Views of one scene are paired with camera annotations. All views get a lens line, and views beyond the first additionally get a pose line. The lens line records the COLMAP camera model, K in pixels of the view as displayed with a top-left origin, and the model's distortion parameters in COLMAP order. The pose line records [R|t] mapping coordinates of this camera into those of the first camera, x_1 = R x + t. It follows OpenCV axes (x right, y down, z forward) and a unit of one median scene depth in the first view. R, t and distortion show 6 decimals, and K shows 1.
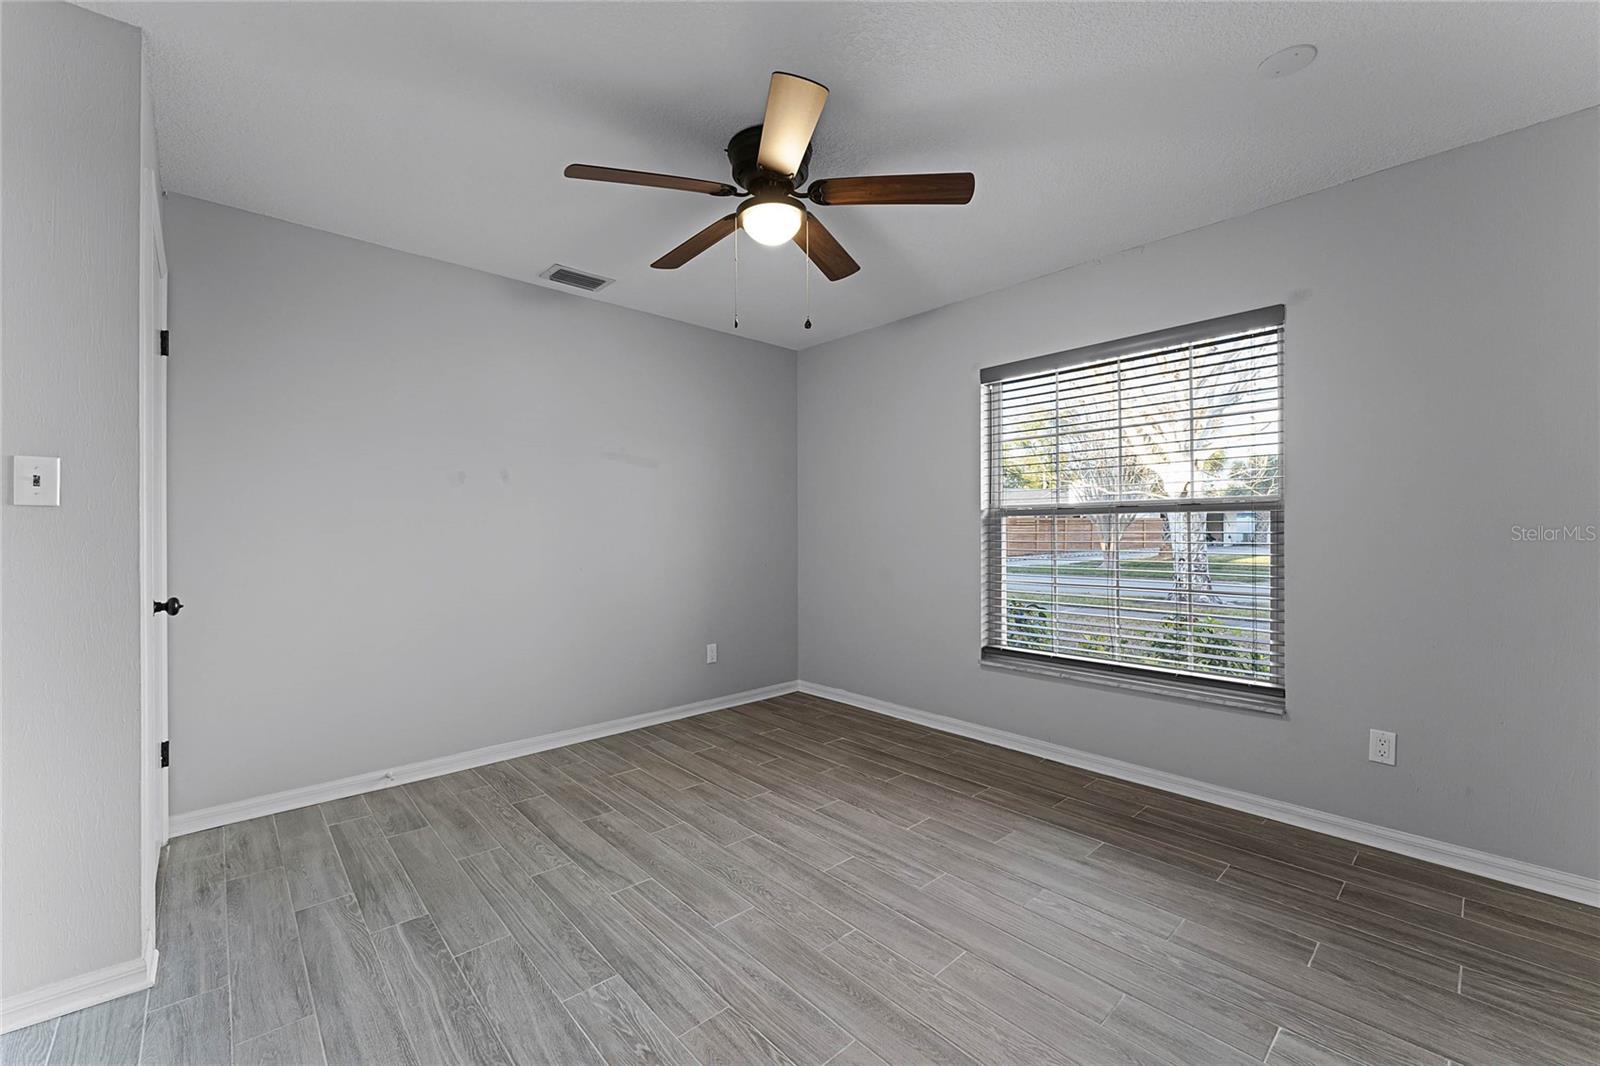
lens RADIAL K [[645.1, 0, 790.4], [0, 645.1, 533.7], [0, 0, 1]] dist [0.001120, -0.000078]
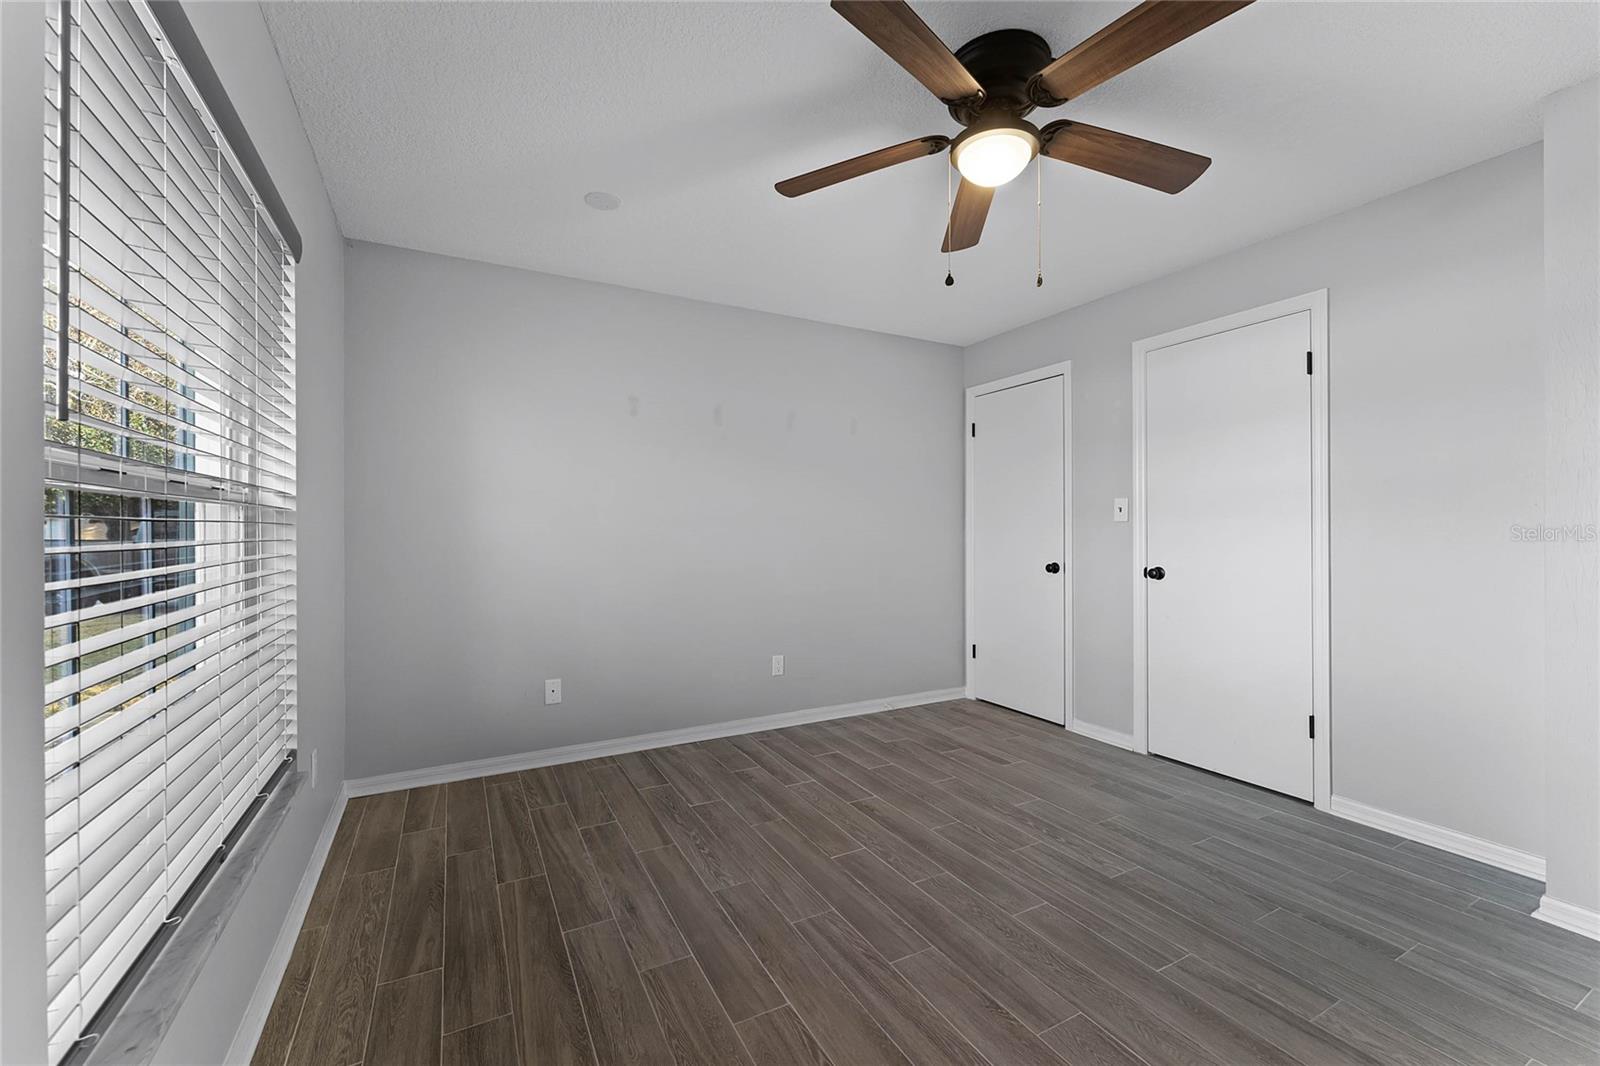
lens RADIAL K [[645.1, 0, 790.4], [0, 645.1, 533.7], [0, 0, 1]] dist [0.001120, -0.000078]
pose [[-0.969026, 0.002199, 0.246949, 0.023945], [0.005387, 0.999911, 0.012236, -0.015959], [-0.246900, 0.013188, -0.968951, 1.845276]]
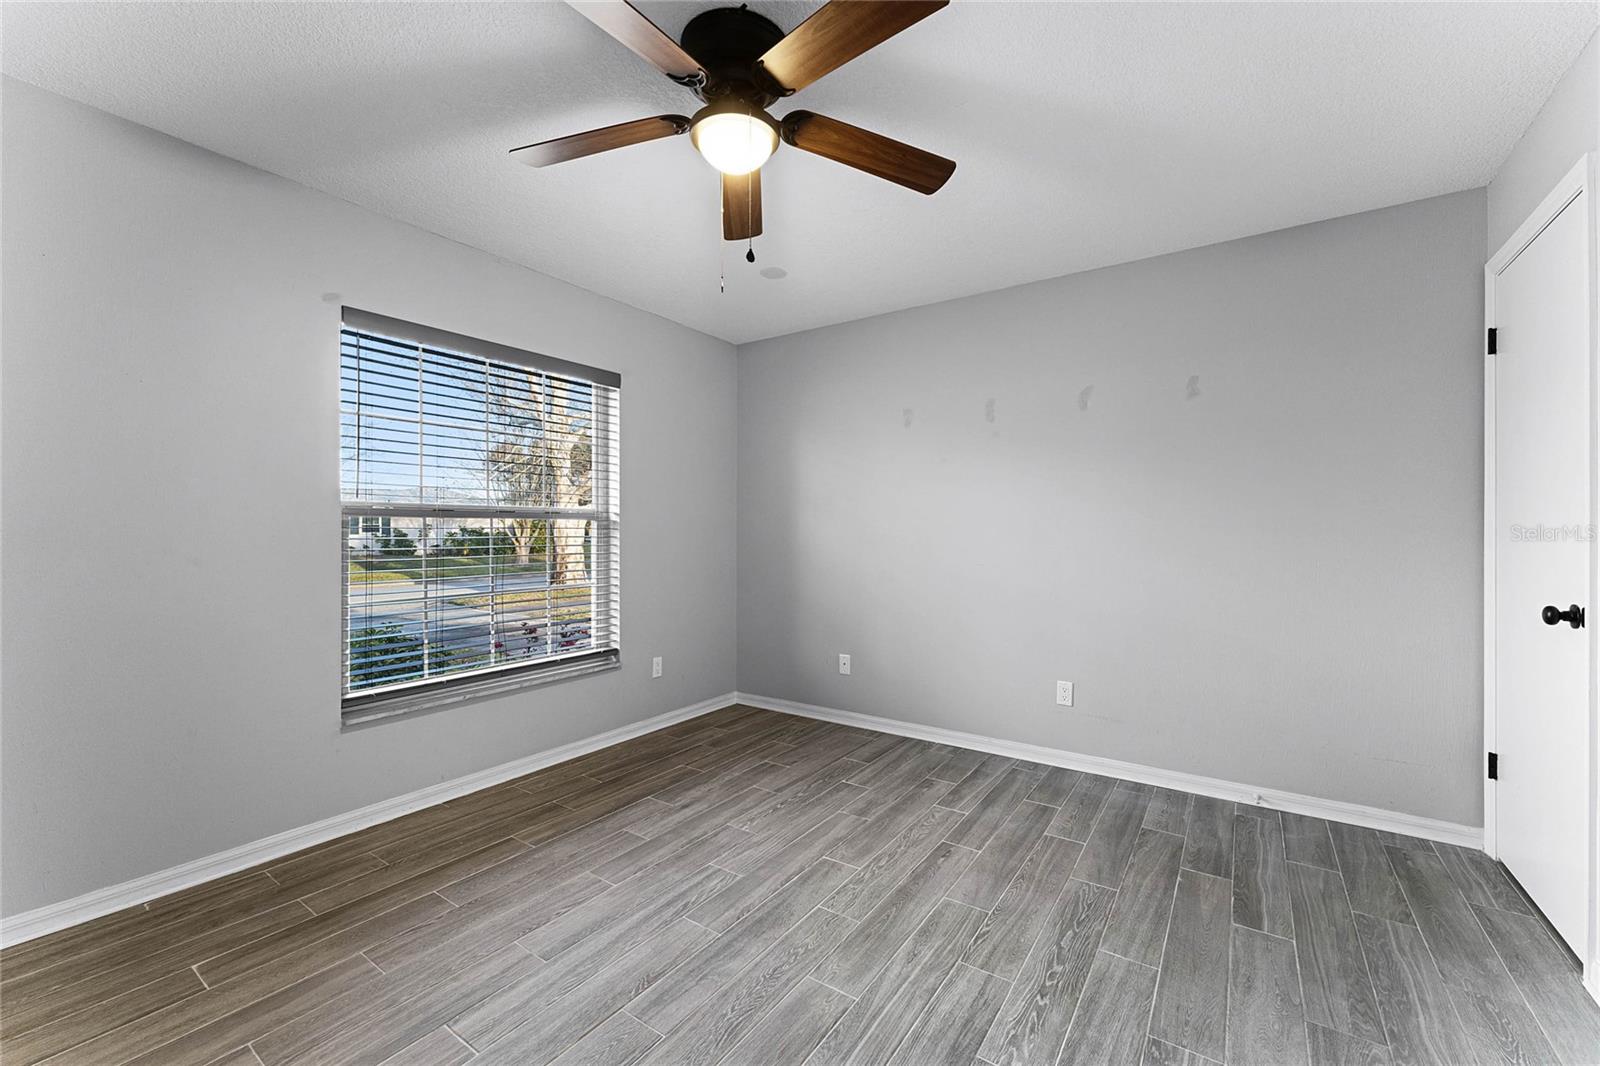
lens RADIAL K [[645.6, 0, 794.1], [0, 645.6, 529.5], [0, 0, 1]] dist [0.000556, 0.000014]
pose [[-0.222981, 0.006892, 0.974798, -0.810084], [0.006838, 0.999961, -0.005506, -0.007628], [-0.974799, 0.005438, -0.223020, 1.096664]]
